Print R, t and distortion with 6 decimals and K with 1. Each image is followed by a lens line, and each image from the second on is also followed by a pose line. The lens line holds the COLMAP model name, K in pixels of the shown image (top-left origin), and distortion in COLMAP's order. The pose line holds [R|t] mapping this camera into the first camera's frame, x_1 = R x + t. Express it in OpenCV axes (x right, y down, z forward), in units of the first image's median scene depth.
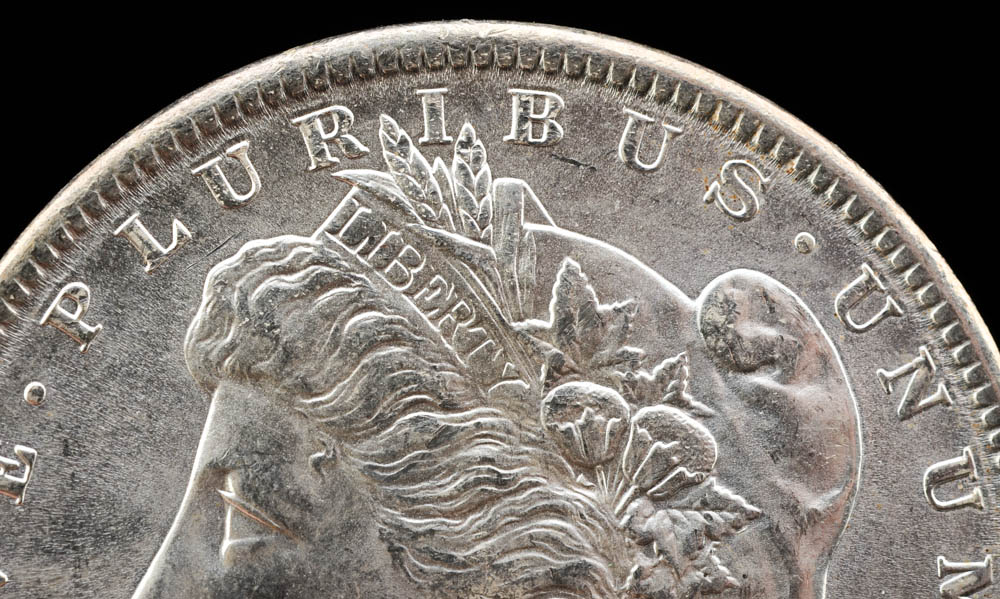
lens RADIAL K [[2676.9, 0, 498.5], [0, 2676.9, 299.9], [0, 0, 1]] dist [-0.088297, 0.000000]
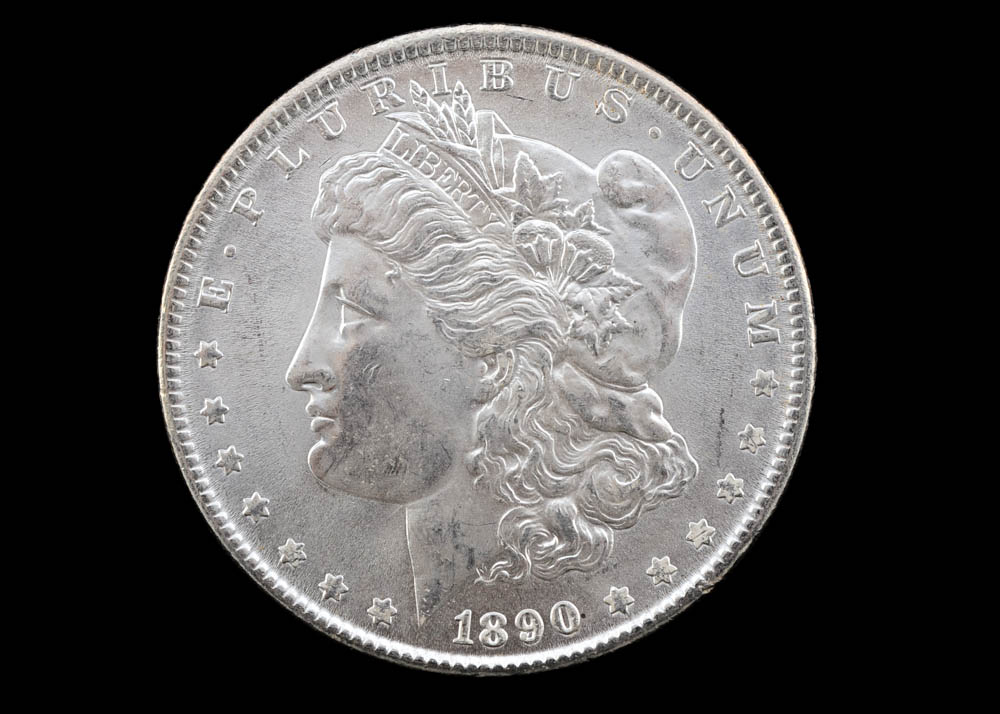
lens RADIAL K [[2777.2, 0, 500.7], [0, 2777.2, 356.6], [0, 0, 1]] dist [-0.183441, 0.000000]
pose [[0.994645, -0.082208, -0.062627, 0.116920], [0.080979, 0.996475, -0.021915, 0.159401], [0.064208, 0.016726, 0.997796, -0.836823]]
